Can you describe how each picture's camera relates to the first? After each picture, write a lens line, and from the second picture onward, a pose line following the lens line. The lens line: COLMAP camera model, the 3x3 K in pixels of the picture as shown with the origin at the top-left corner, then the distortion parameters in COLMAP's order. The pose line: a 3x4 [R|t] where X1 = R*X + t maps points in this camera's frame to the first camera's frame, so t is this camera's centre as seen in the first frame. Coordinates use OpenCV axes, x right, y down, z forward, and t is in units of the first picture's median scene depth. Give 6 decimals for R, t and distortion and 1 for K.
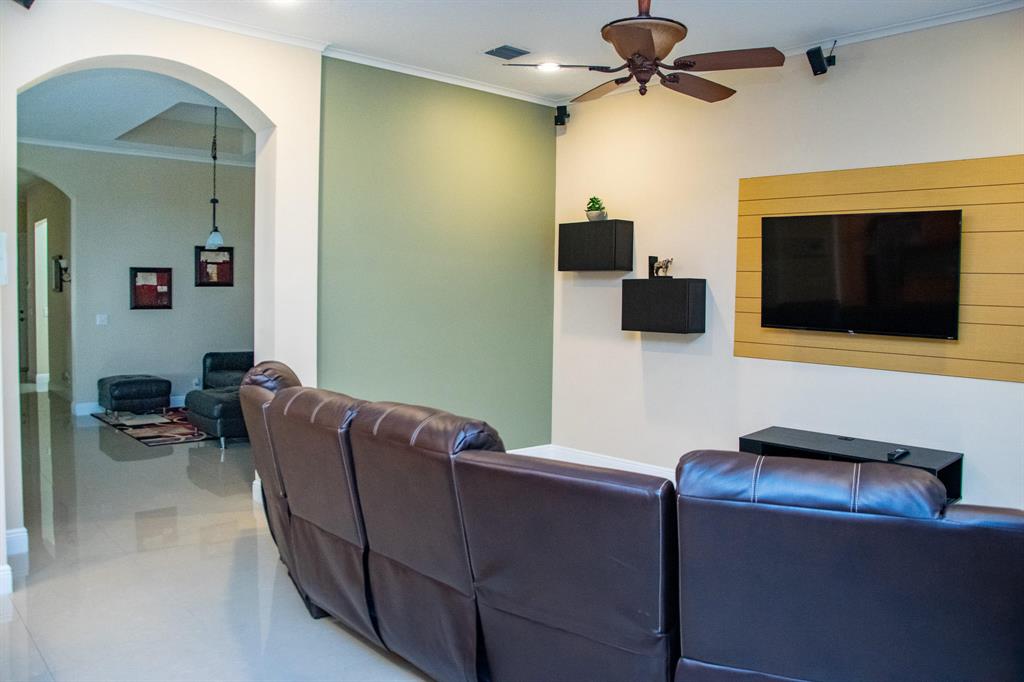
lens RADIAL K [[809.9, 0, 512.0], [0, 809.9, 341.0], [0, 0, 1]] dist [-0.066925, 0.001745]
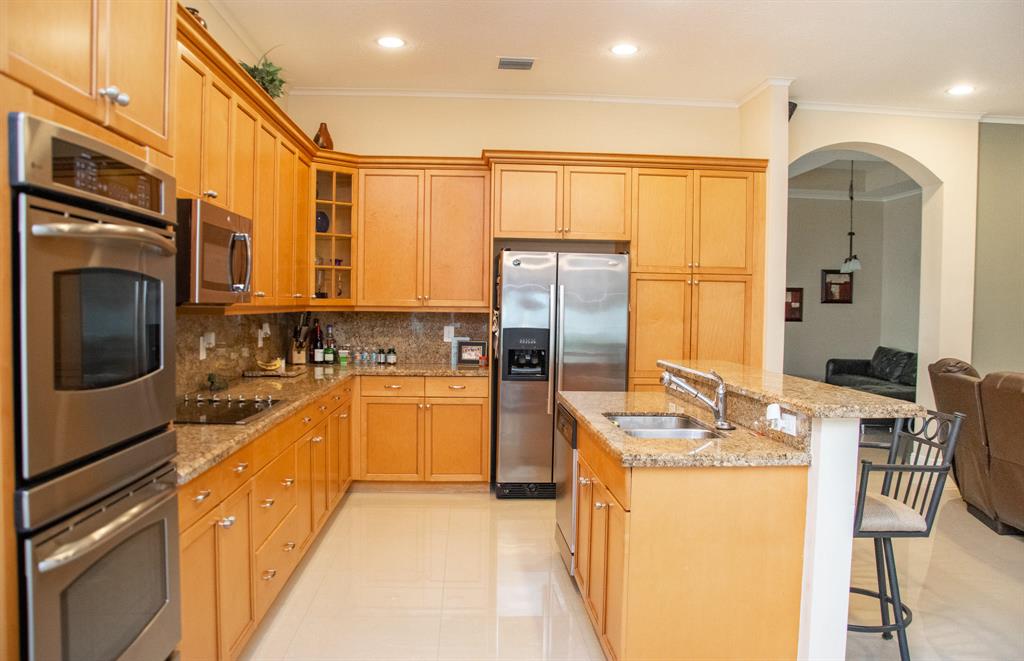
lens RADIAL K [[800.2, 0, 512.0], [0, 800.2, 330.5], [0, 0, 1]] dist [-0.080717, 0.013047]
pose [[0.785456, 0.024860, -0.618418, -0.027869], [-0.044914, 0.998848, -0.016892, 0.013559], [0.617286, 0.041043, 0.785668, -0.216168]]
